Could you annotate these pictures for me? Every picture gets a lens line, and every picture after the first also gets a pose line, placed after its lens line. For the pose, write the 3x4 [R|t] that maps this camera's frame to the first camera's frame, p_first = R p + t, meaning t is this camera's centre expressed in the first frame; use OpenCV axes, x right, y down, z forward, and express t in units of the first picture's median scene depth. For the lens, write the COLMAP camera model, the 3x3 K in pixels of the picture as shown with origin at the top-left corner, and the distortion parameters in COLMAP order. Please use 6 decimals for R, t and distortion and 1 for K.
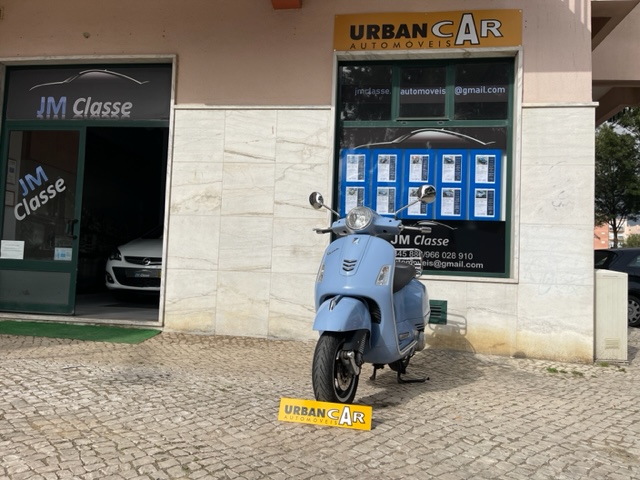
lens RADIAL K [[478.1, 0, 322.2], [0, 478.1, 238.4], [0, 0, 1]] dist [0.076078, -0.088430]
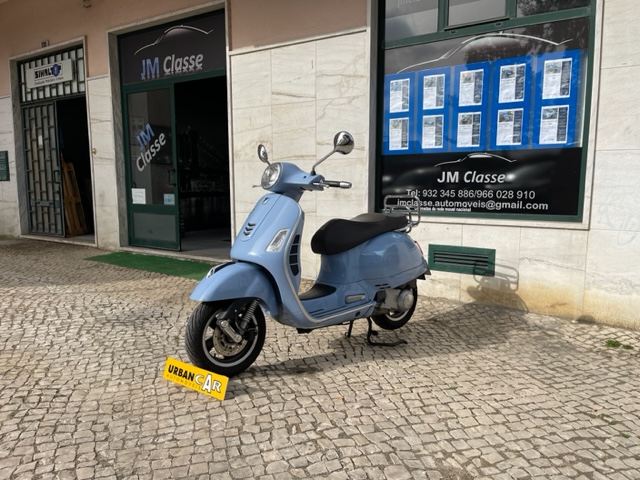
lens RADIAL K [[478.1, 0, 326.0], [0, 478.1, 238.7], [0, 0, 1]] dist [0.076078, -0.088430]
pose [[0.902349, 0.014284, -0.430770, 0.340606], [0.058775, 0.986036, 0.155814, -0.035917], [0.426981, -0.165917, 0.888909, 0.122653]]
